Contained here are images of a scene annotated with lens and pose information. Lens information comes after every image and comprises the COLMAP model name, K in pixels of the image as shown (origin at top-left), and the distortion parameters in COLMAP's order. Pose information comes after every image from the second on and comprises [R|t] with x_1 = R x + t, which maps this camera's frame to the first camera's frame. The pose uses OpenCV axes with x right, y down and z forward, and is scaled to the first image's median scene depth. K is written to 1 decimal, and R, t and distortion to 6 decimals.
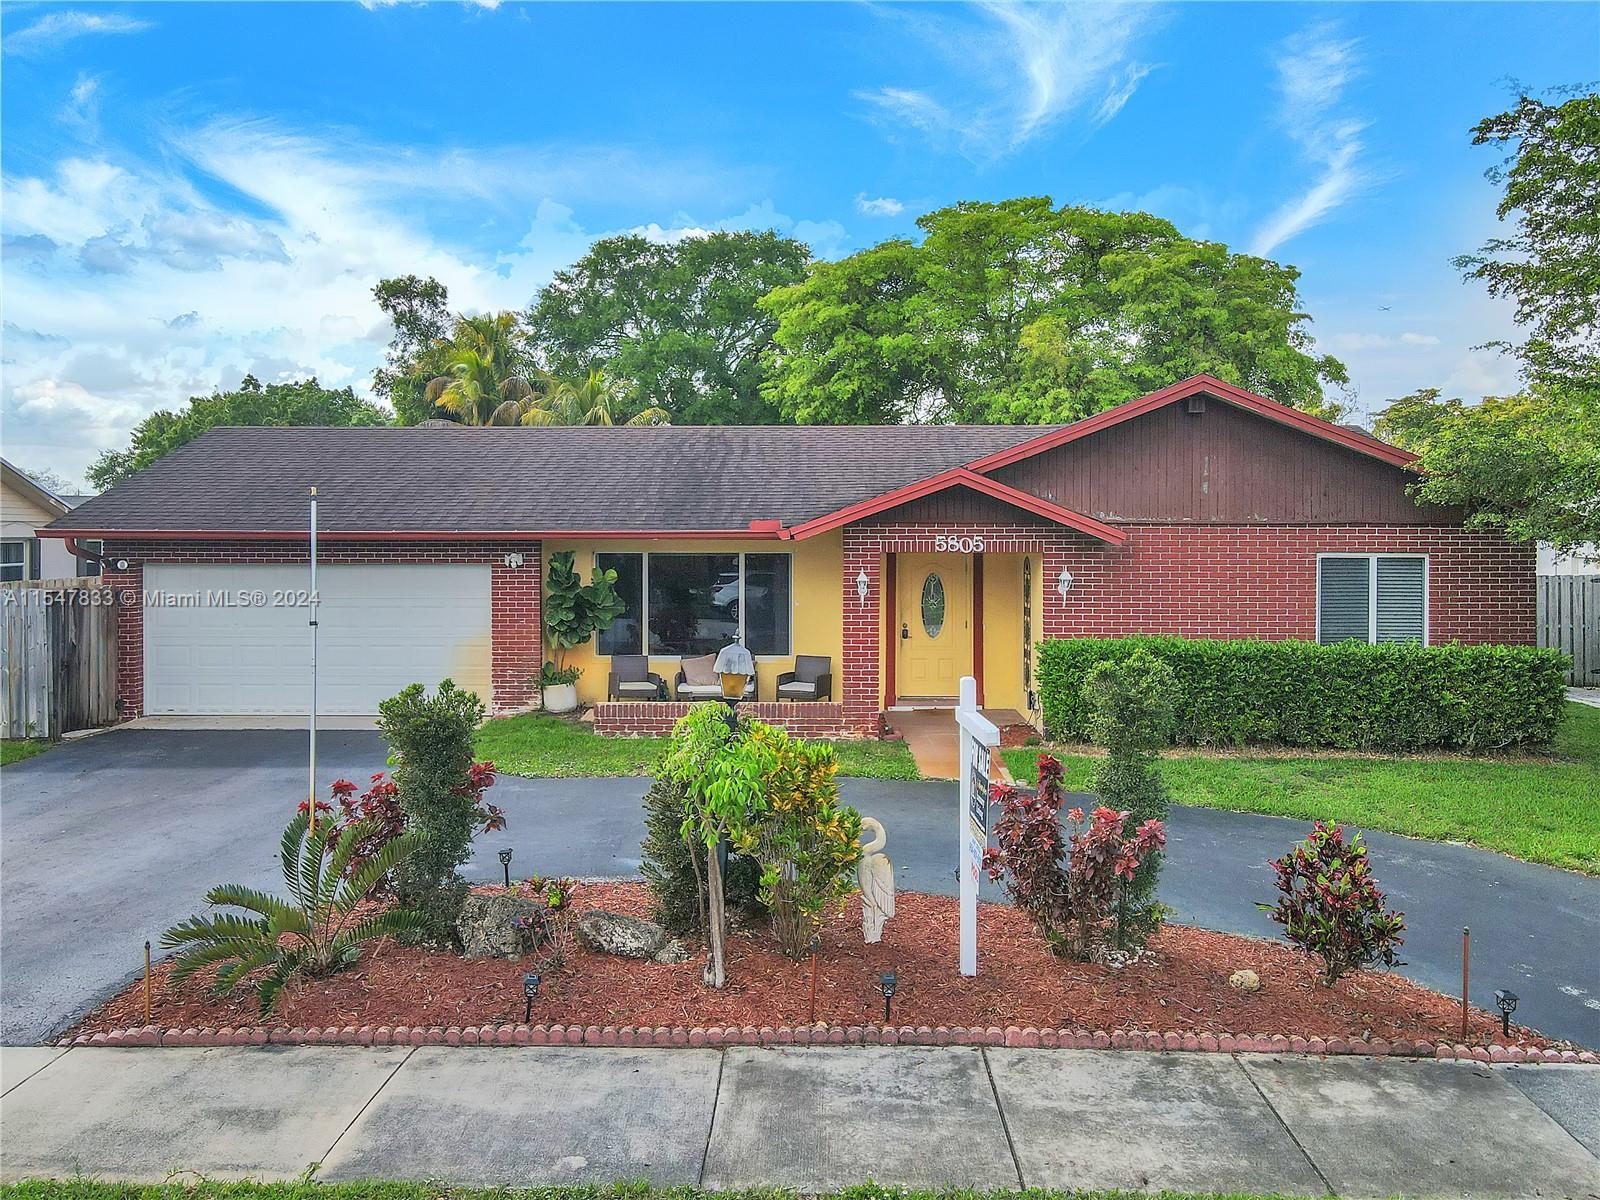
lens RADIAL K [[1205.3, 0, 796.9], [0, 1205.3, 539.9], [0, 0, 1]] dist [-0.004768, 0.028000]
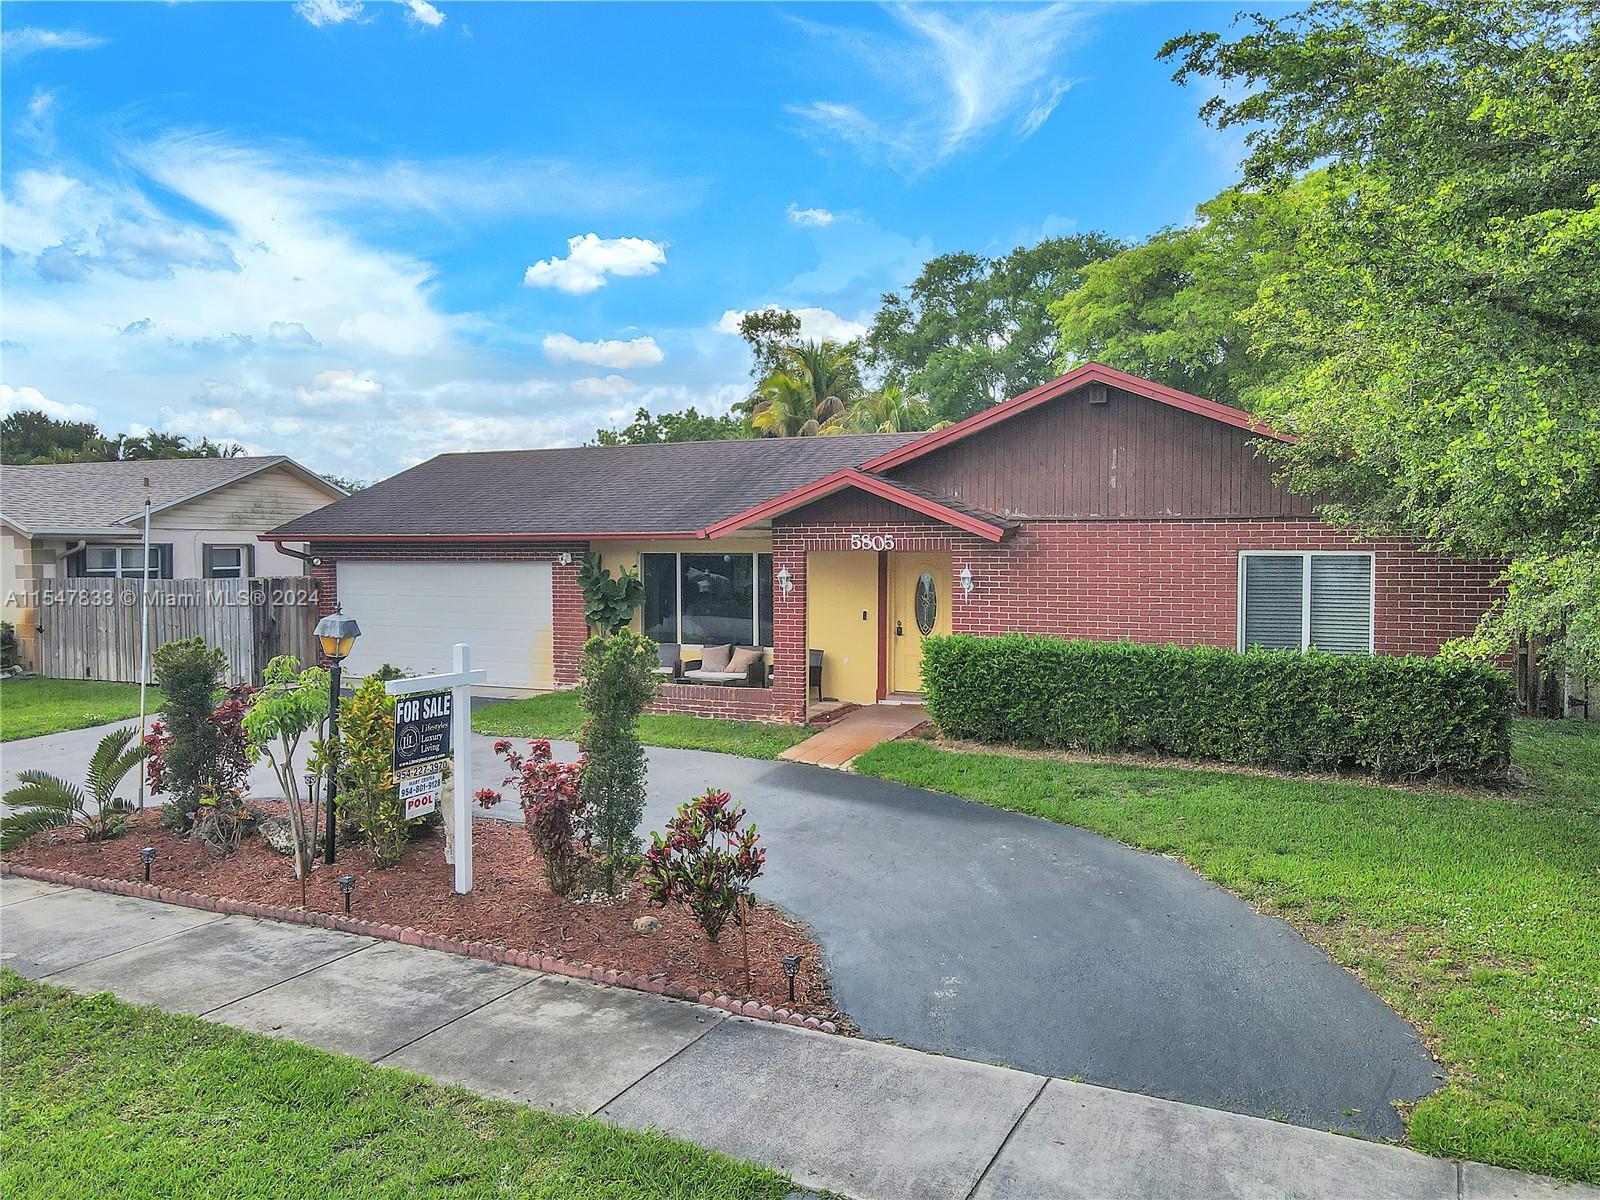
lens RADIAL K [[1188.2, 0, 800.0], [0, 1188.2, 600.0], [0, 0, 1]] dist [-0.008363, 0.039843]
pose [[0.911311, 0.016072, -0.411406, 0.502106], [-0.000472, 0.999278, 0.037993, 0.014390], [0.411719, -0.034429, 0.910660, 0.042194]]
